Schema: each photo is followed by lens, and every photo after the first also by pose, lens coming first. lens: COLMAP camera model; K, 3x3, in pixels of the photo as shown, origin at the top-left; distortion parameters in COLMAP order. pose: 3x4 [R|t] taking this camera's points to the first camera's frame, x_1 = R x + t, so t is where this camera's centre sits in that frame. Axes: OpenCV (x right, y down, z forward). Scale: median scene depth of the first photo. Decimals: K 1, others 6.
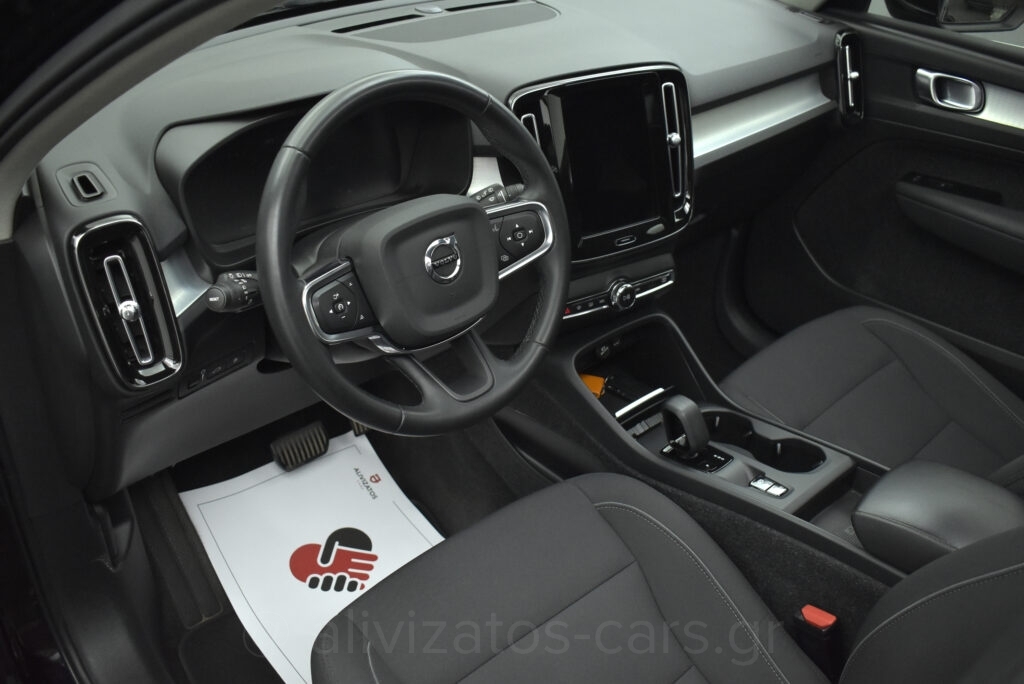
lens RADIAL K [[941.8, 0, 516.3], [0, 941.8, 346.6], [0, 0, 1]] dist [-0.073266, 0.000000]
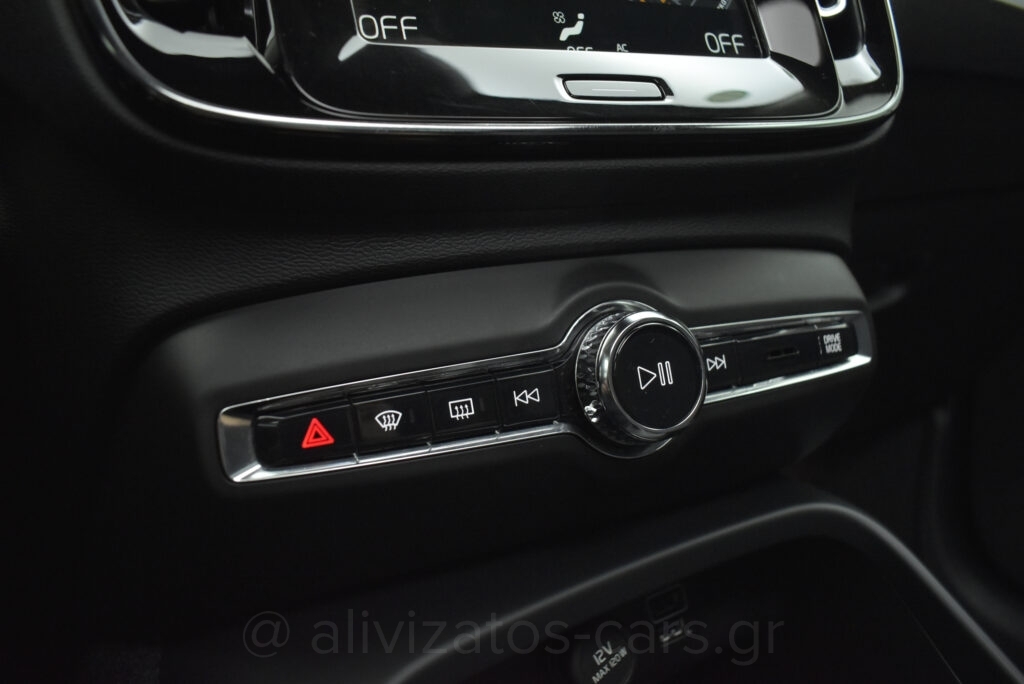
lens RADIAL K [[787.7, 0, 515.2], [0, 787.7, 335.9], [0, 0, 1]] dist [-0.097290, 0.011123]
pose [[0.981358, -0.079189, -0.175118, 0.122541], [0.004864, 0.921109, -0.389275, 0.004117], [0.192129, 0.381166, 0.904322, 0.875365]]
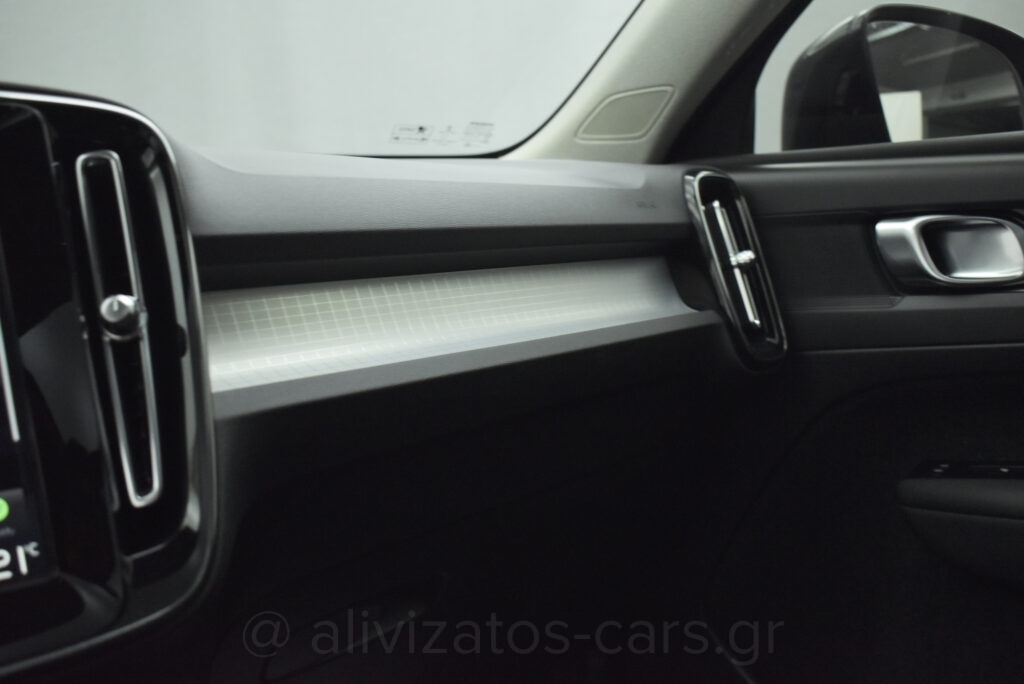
lens RADIAL K [[1028.7, 0, 507.0], [0, 1028.7, 335.8], [0, 0, 1]] dist [-0.060334, 0.000000]
pose [[0.994087, -0.098380, 0.045951, 0.288239], [0.108486, 0.882133, -0.458337, -0.052832], [0.004557, 0.460612, 0.887590, 0.741194]]
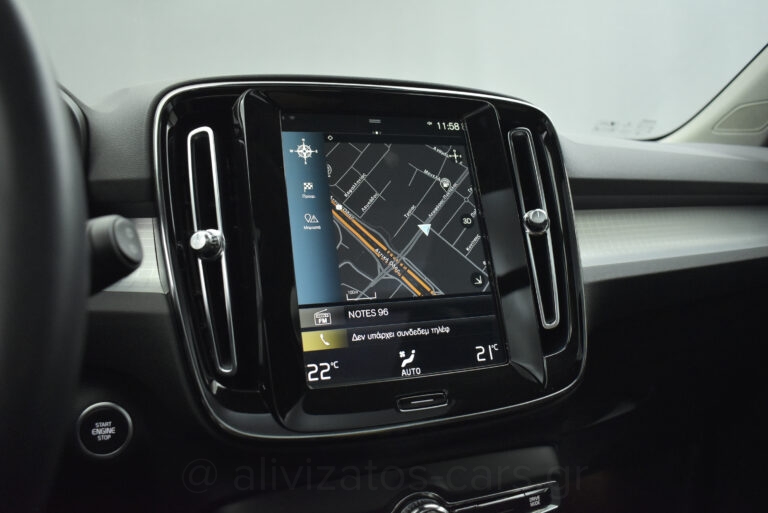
lens RADIAL K [[590.7, 0, 385.0], [0, 590.7, 257.4], [0, 0, 1]] dist [-0.097290, 0.011123]
pose [[0.965678, -0.034720, -0.257411, 0.177718], [-0.086792, 0.890929, -0.445773, -0.047514], [0.244812, 0.452814, 0.857337, 0.731226]]
